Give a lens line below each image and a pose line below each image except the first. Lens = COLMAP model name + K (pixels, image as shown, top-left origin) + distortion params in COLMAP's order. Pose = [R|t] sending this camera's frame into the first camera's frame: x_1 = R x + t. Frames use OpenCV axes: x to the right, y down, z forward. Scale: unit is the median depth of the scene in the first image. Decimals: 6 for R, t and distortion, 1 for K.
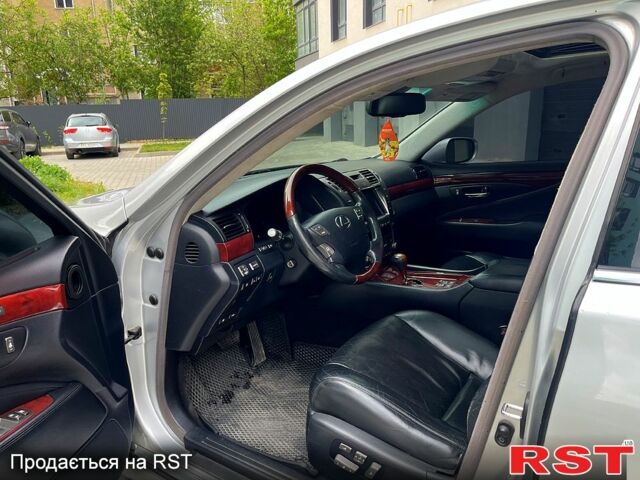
lens RADIAL K [[481.1, 0, 325.2], [0, 481.1, 236.6], [0, 0, 1]] dist [0.088983, -0.116285]
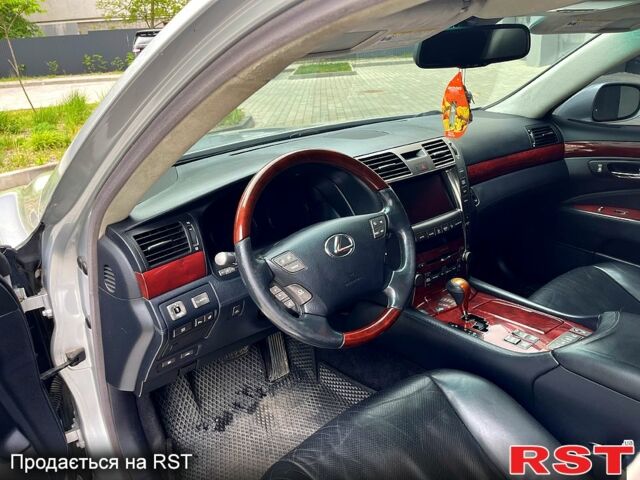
lens RADIAL K [[481.1, 0, 325.2], [0, 481.1, 236.6], [0, 0, 1]] dist [0.088983, -0.116285]
pose [[0.949459, 0.106280, -0.295351, 0.175110], [-0.059681, 0.984893, 0.162552, -0.123616], [0.308165, -0.136709, 0.941459, 0.331918]]
